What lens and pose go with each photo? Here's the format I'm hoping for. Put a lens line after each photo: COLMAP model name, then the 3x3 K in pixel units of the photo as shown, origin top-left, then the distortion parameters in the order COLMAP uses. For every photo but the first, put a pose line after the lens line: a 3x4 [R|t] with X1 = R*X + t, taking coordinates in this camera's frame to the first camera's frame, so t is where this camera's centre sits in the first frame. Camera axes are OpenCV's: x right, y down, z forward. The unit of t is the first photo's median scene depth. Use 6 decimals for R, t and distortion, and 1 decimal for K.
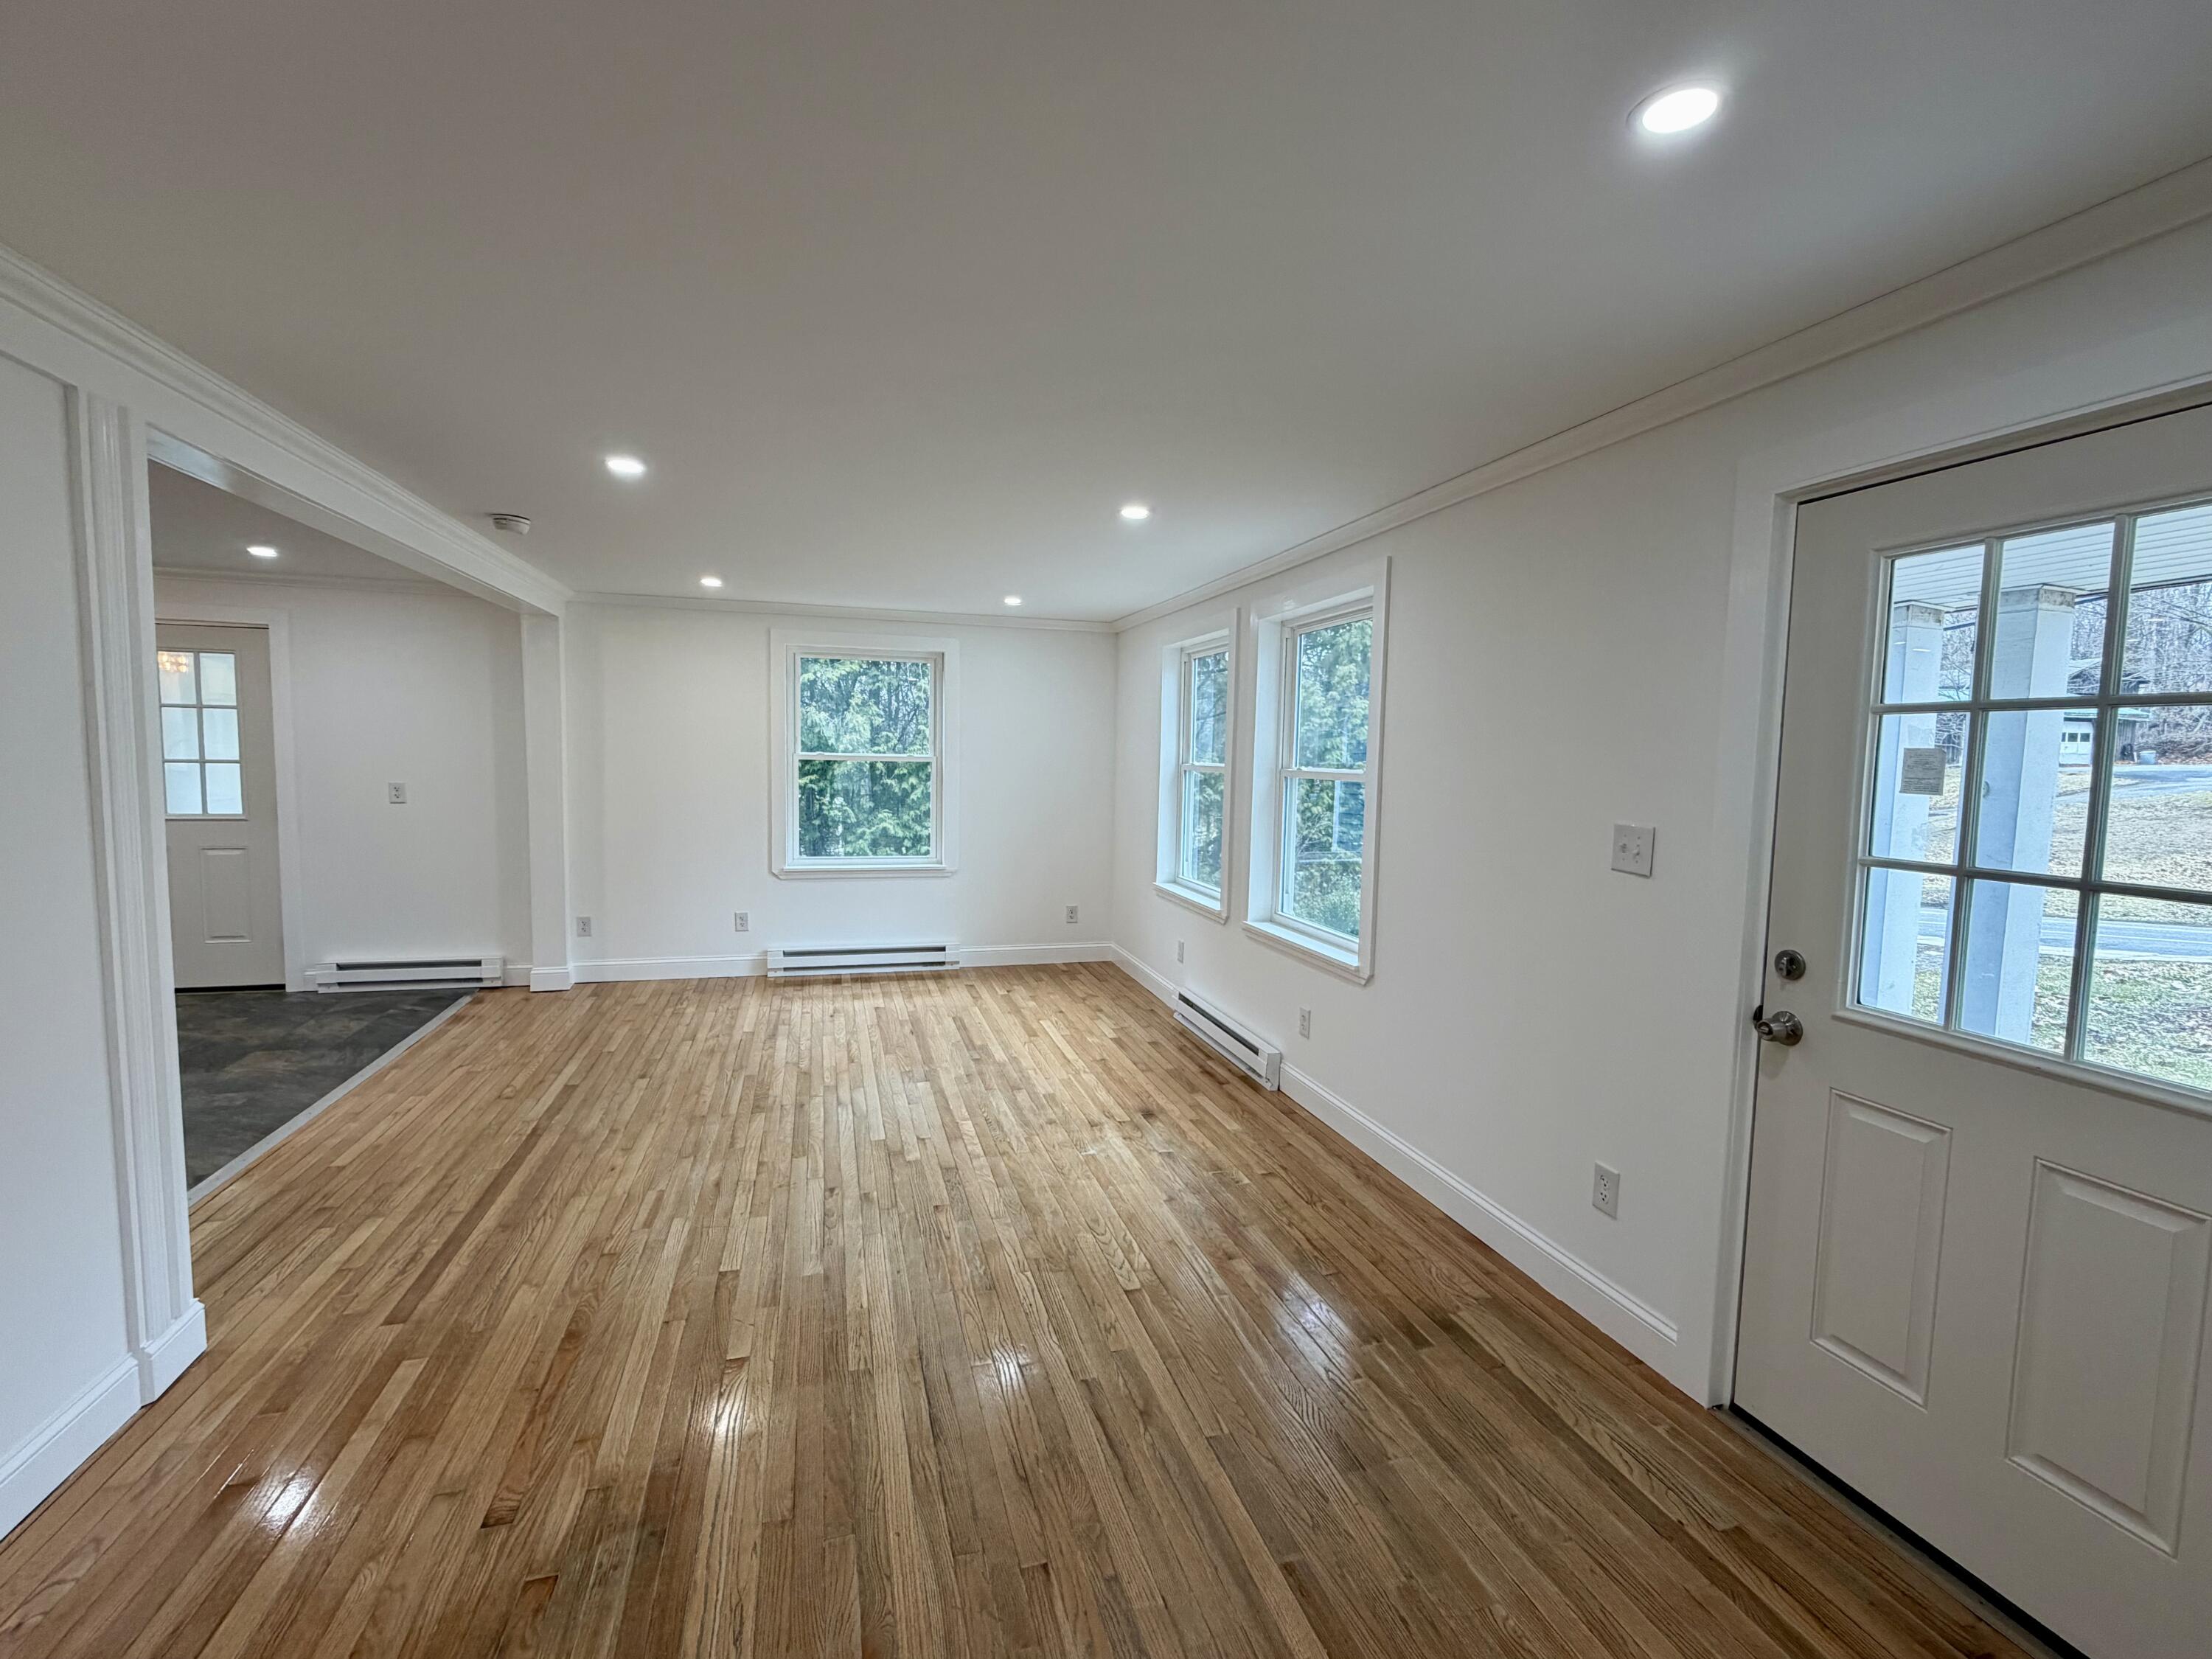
lens RADIAL K [[980.8, 0, 1111.7], [0, 980.8, 835.5], [0, 0, 1]] dist [0.000711, -0.000505]
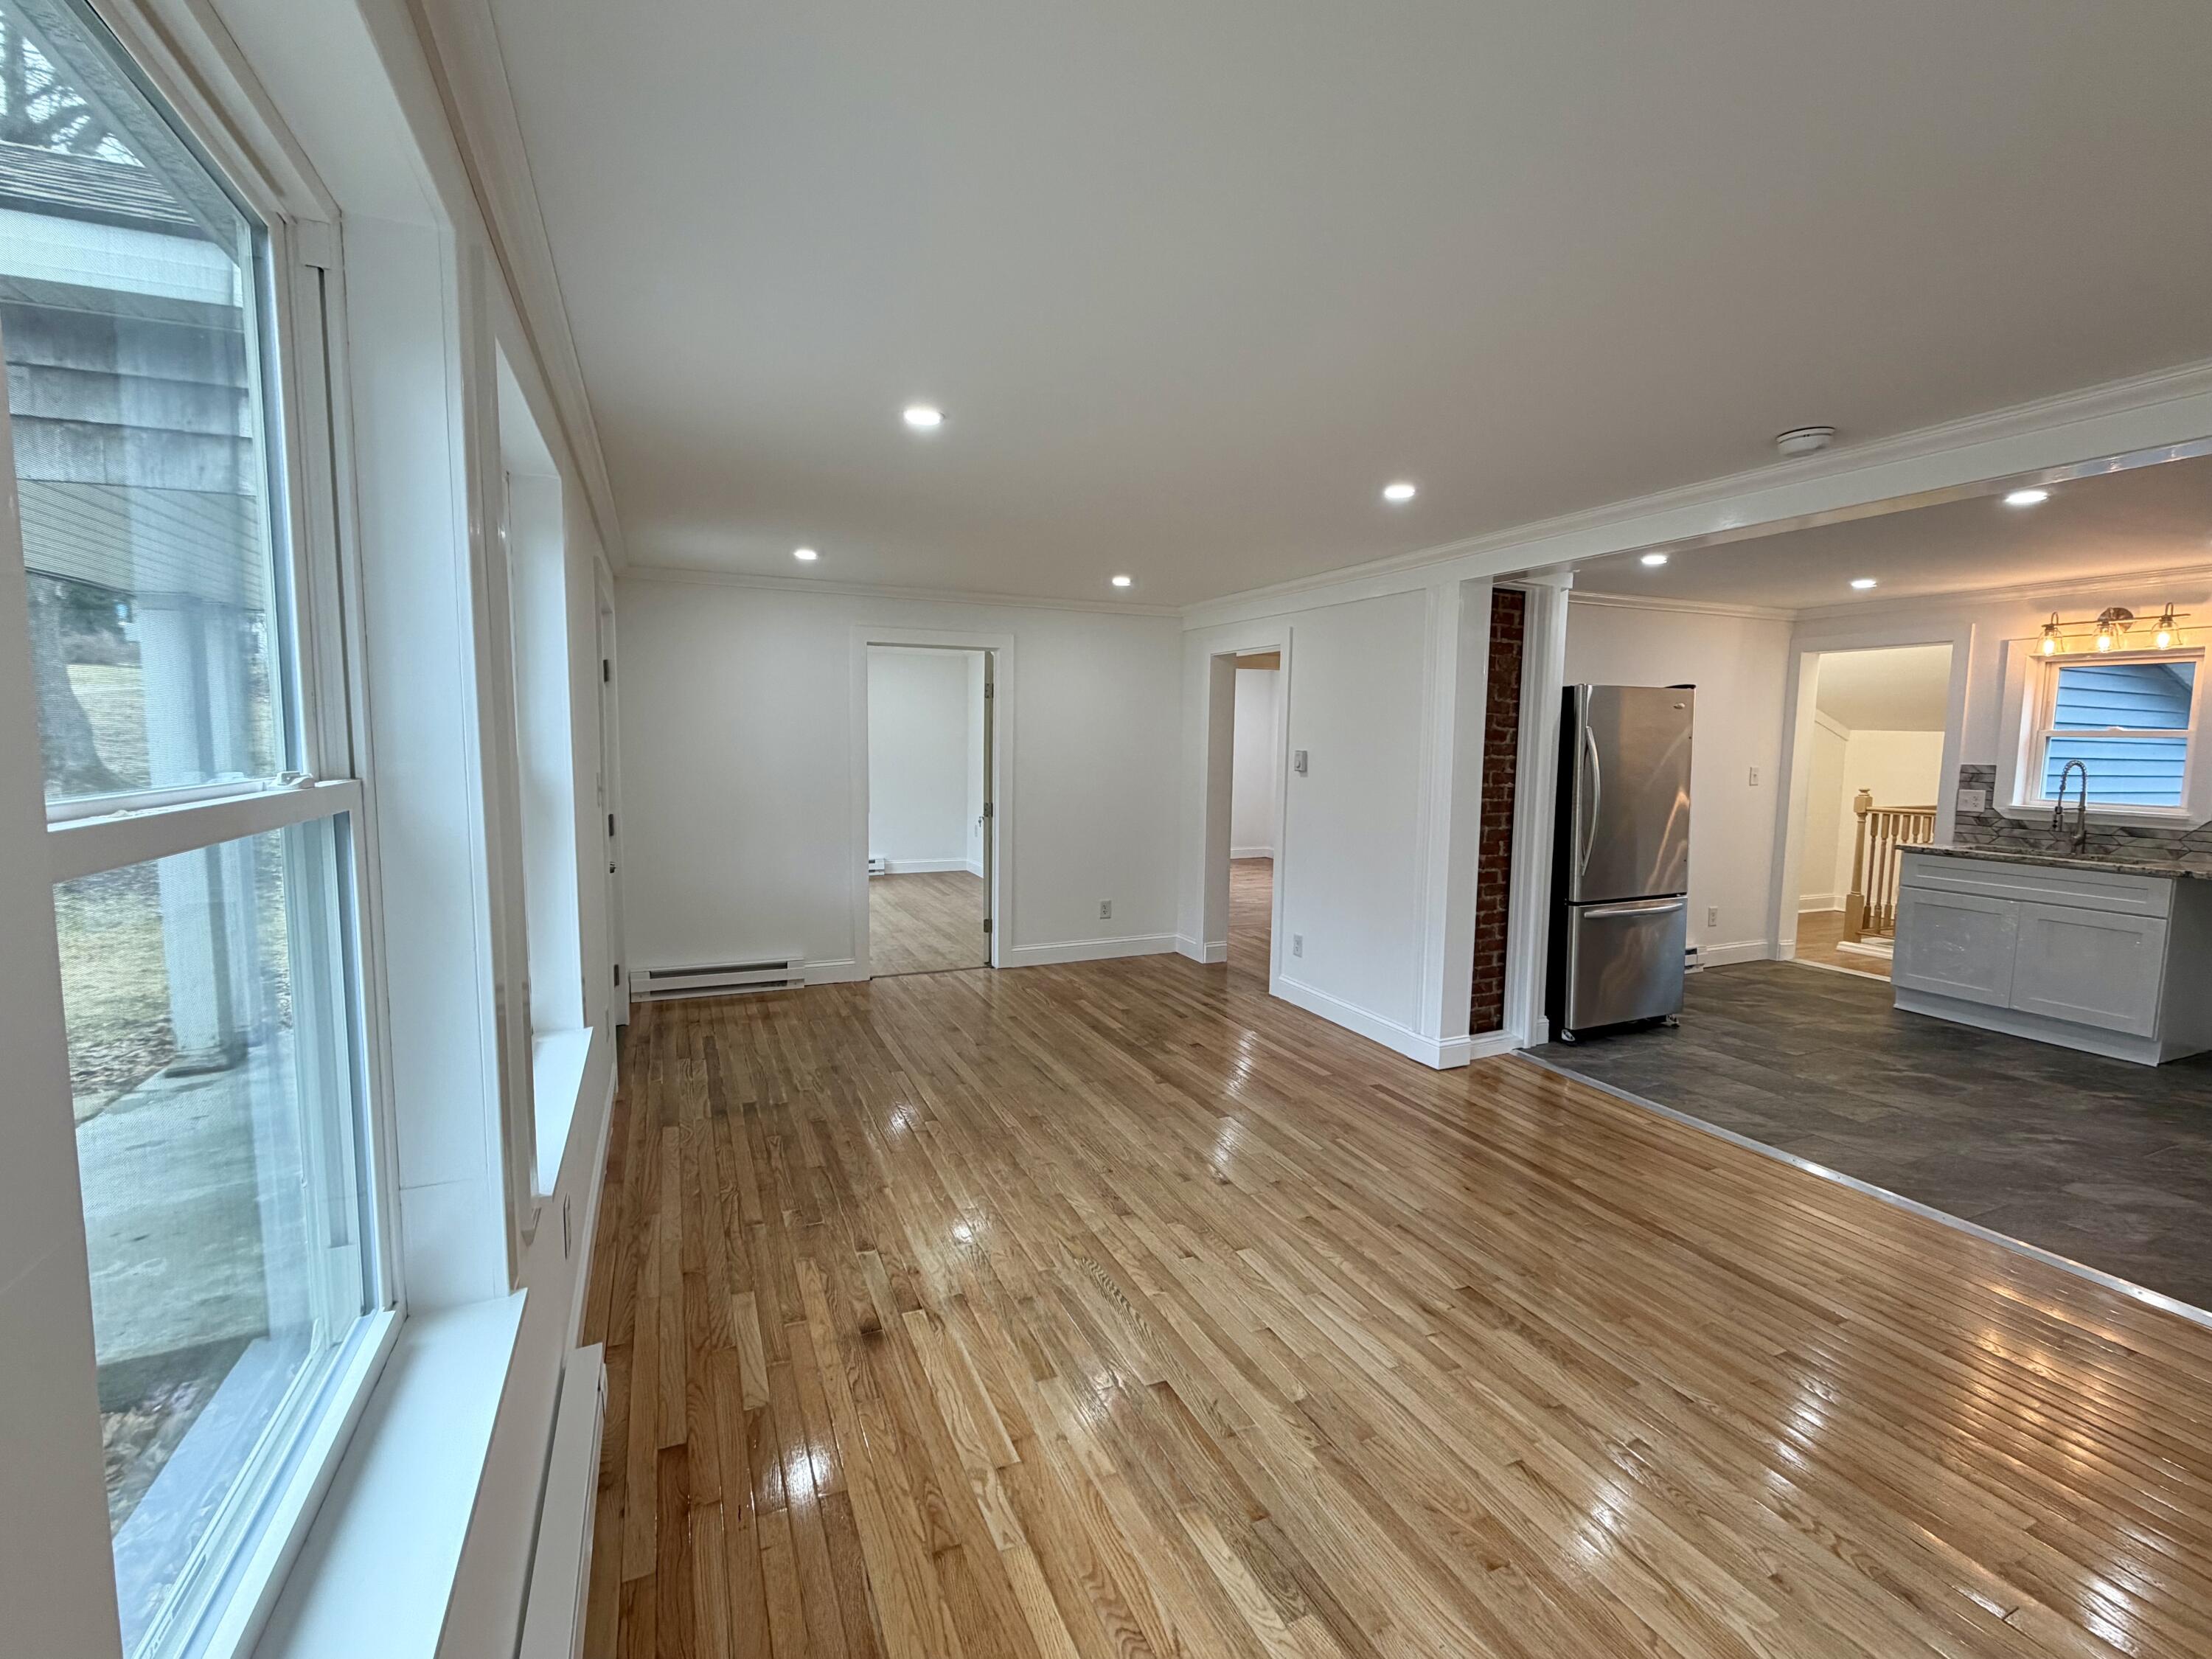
lens RADIAL K [[980.8, 0, 1107.1], [0, 980.8, 825.1], [0, 0, 1]] dist [0.000711, -0.000505]
pose [[-0.990483, -0.020040, -0.136172, -0.017184], [-0.043611, 0.984062, 0.172395, -0.124468], [0.130547, 0.176693, -0.975570, 1.428612]]
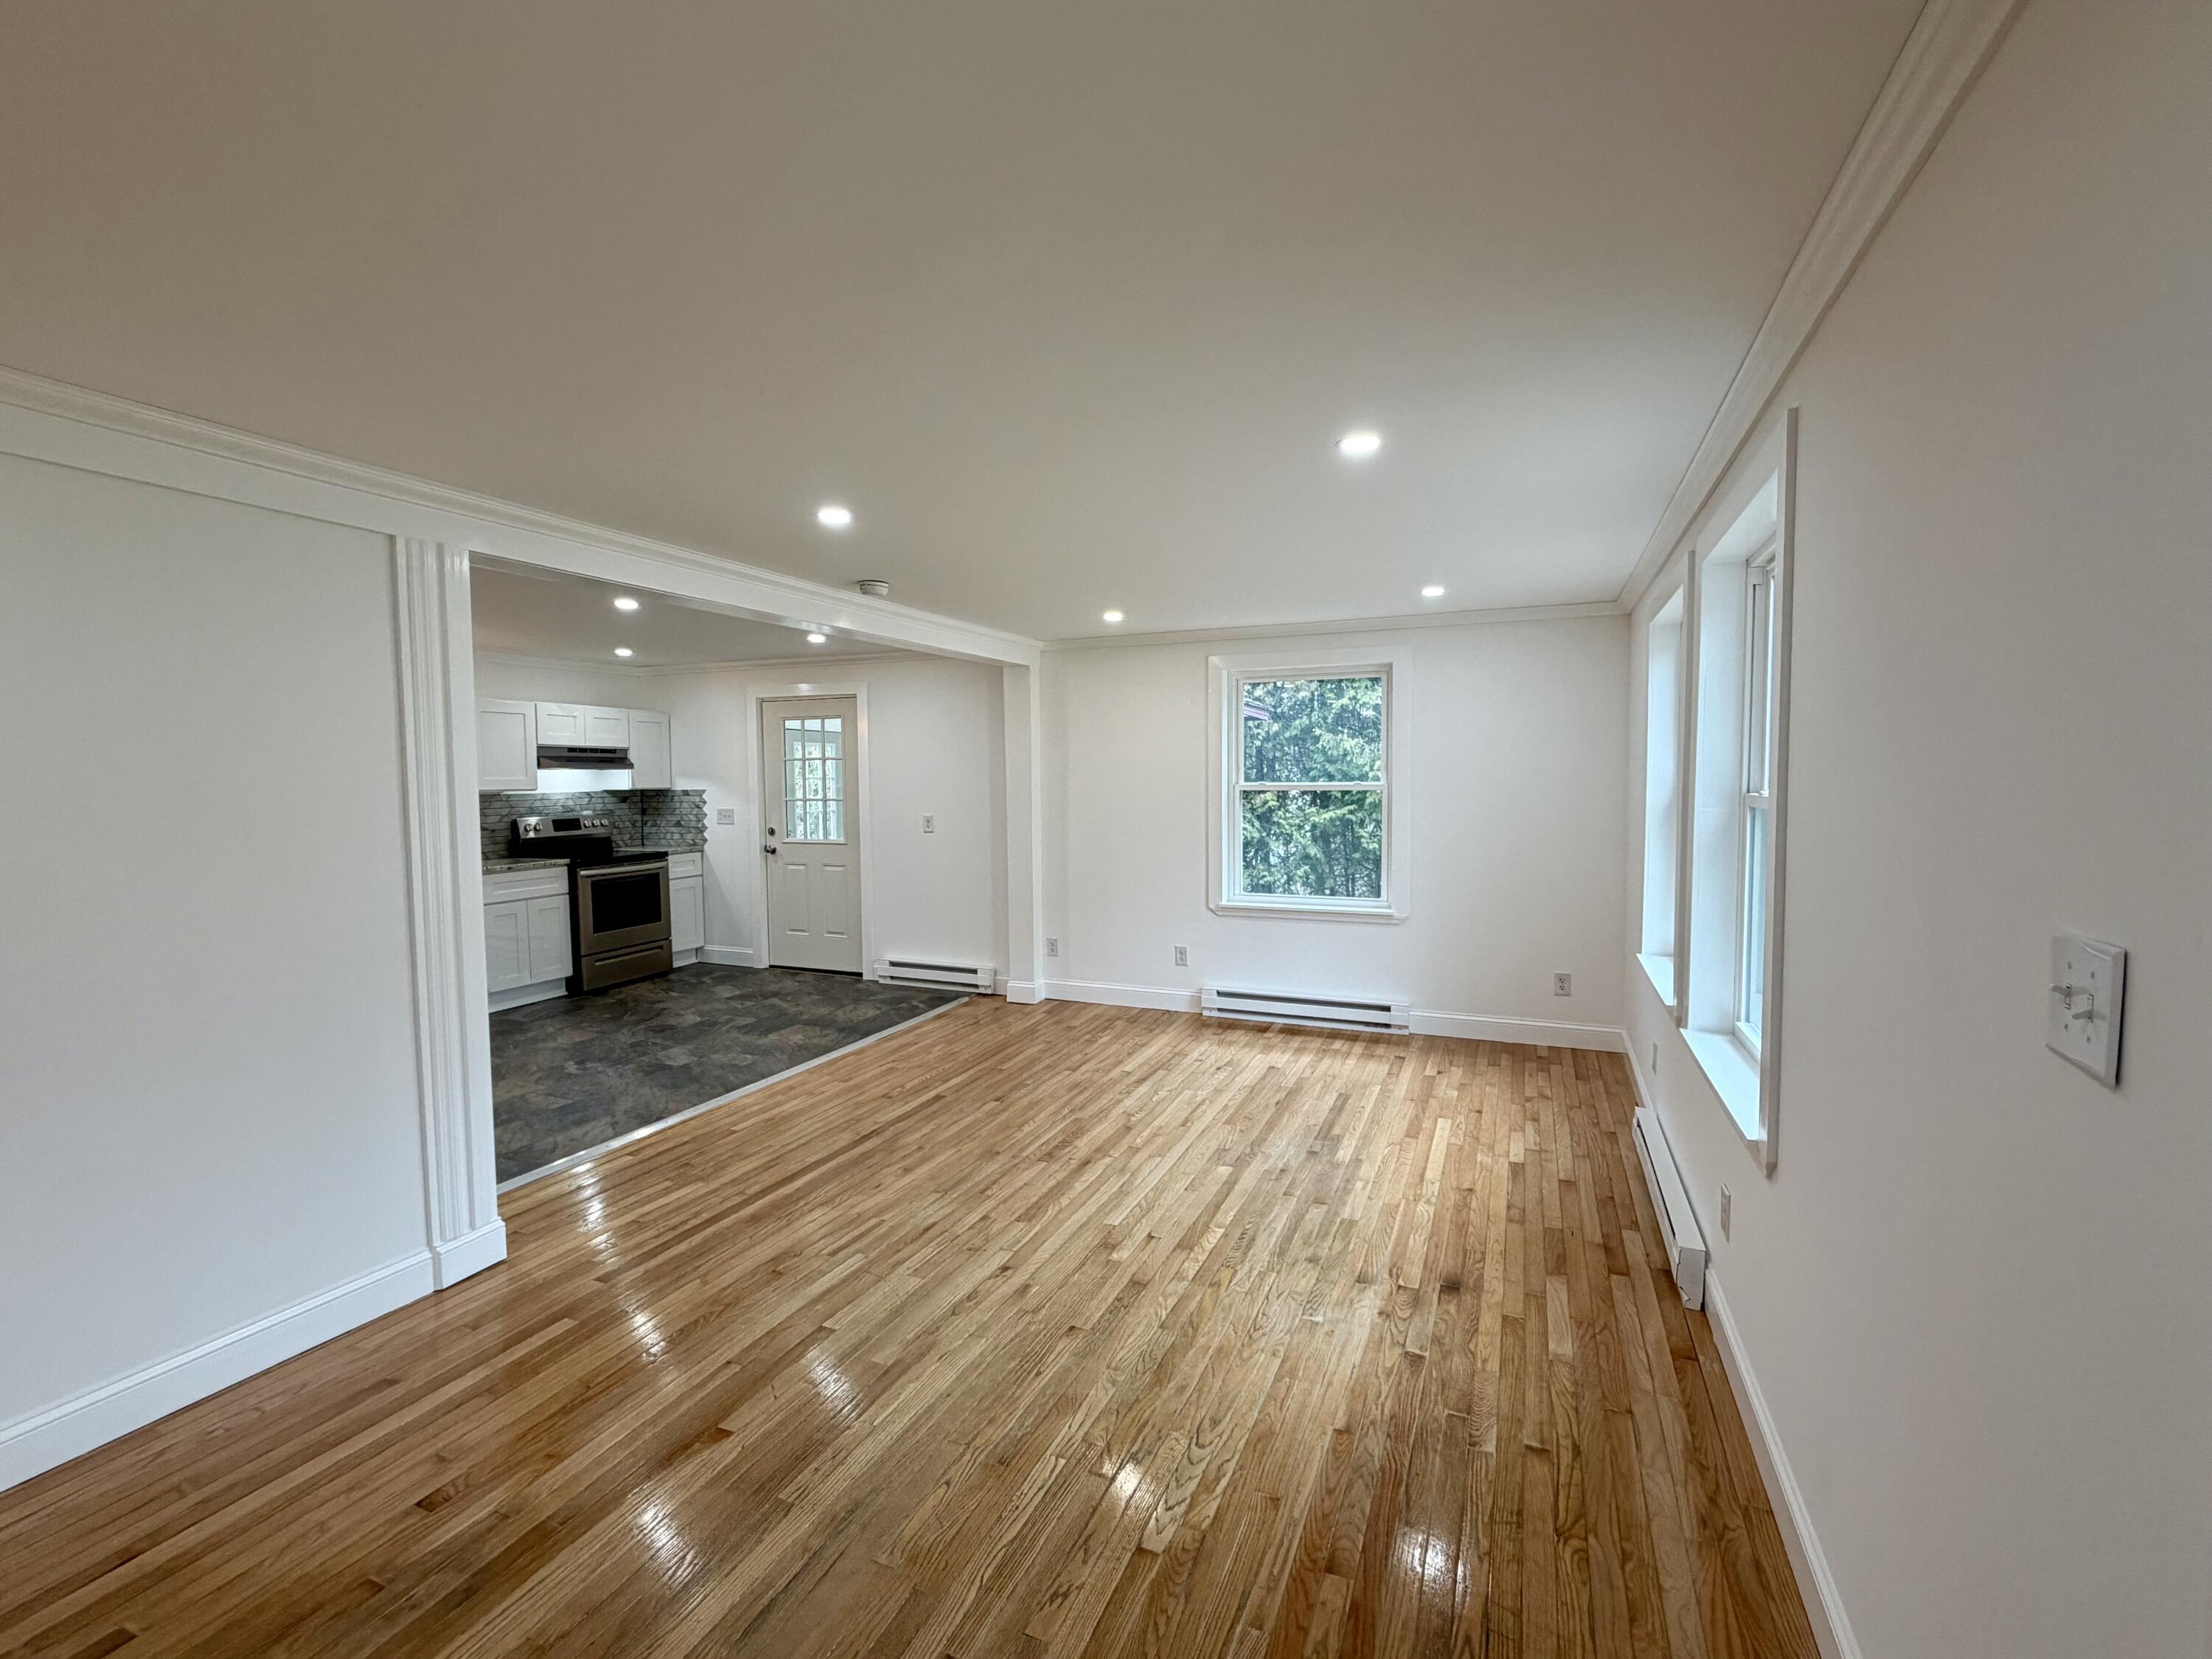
lens RADIAL K [[980.8, 0, 1102.6], [0, 980.8, 836.9], [0, 0, 1]] dist [0.000711, -0.000505]
pose [[0.767914, 0.013380, -0.640413, 0.267754], [-0.030973, 0.999388, -0.016259, -0.018296], [0.639803, 0.032321, 0.767859, 0.264505]]
